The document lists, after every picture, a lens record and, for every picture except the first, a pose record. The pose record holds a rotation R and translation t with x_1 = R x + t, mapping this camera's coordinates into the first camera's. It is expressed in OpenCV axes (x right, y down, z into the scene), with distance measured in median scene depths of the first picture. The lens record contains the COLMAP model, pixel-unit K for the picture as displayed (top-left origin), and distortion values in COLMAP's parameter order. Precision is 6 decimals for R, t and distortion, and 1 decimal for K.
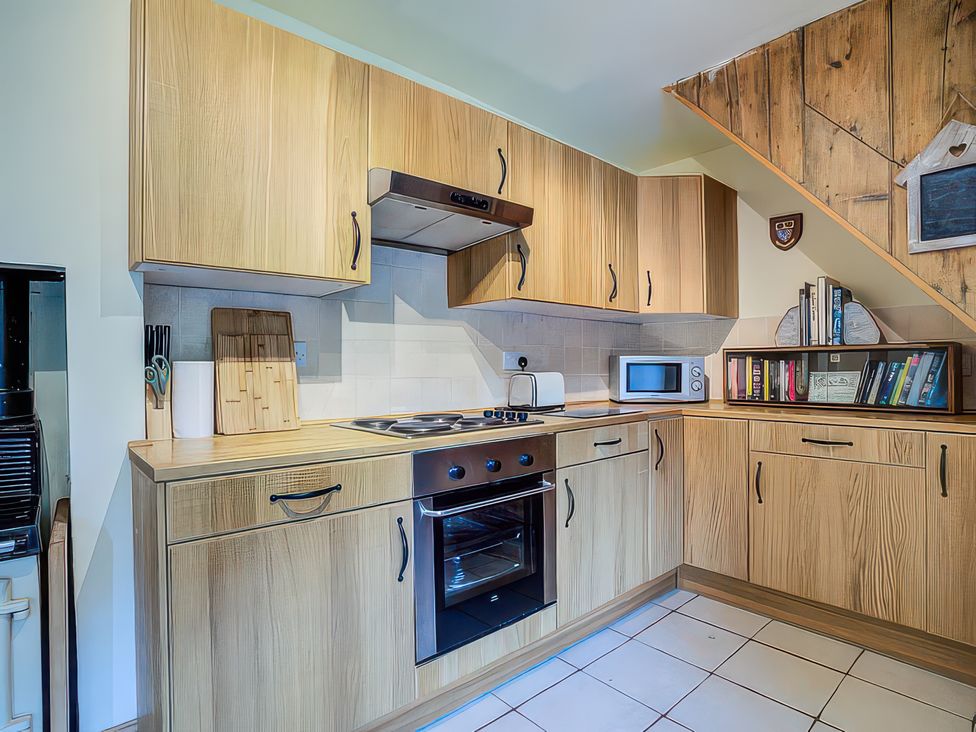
lens RADIAL K [[518.2, 0, 486.8], [0, 518.2, 366.3], [0, 0, 1]] dist [-0.036745, 0.007028]
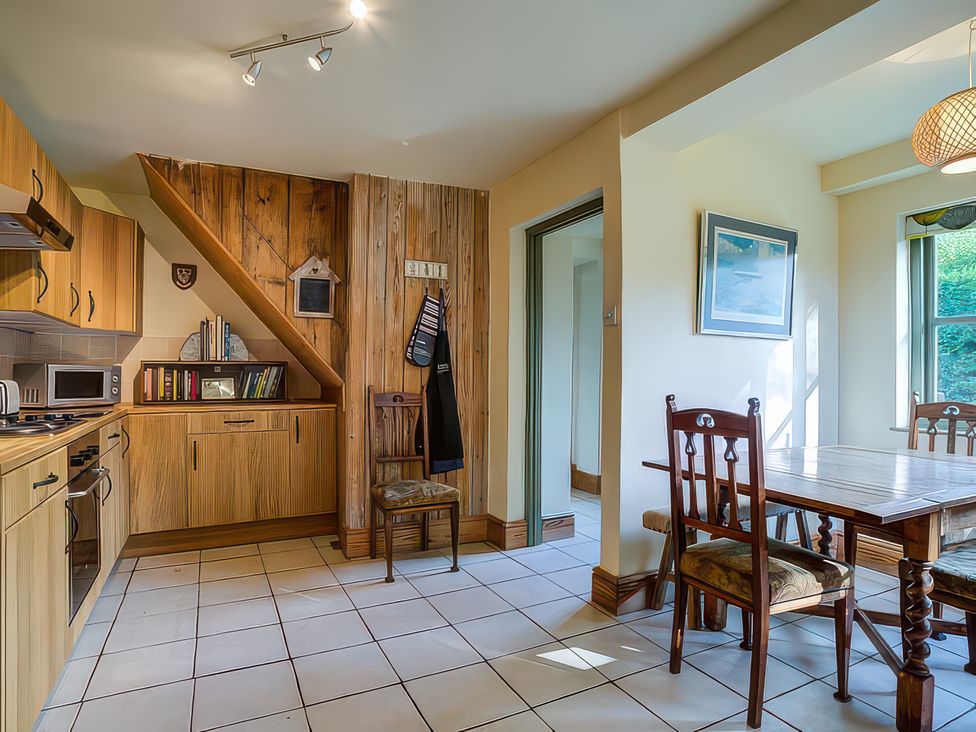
lens RADIAL K [[542.9, 0, 486.7], [0, 542.9, 370.7], [0, 0, 1]] dist [-0.000033, -0.000470]
pose [[0.235161, 0.010130, 0.971904, -0.728174], [-0.002154, 0.999949, -0.009901, 0.002250], [-0.971954, 0.000235, 0.235171, -0.146482]]
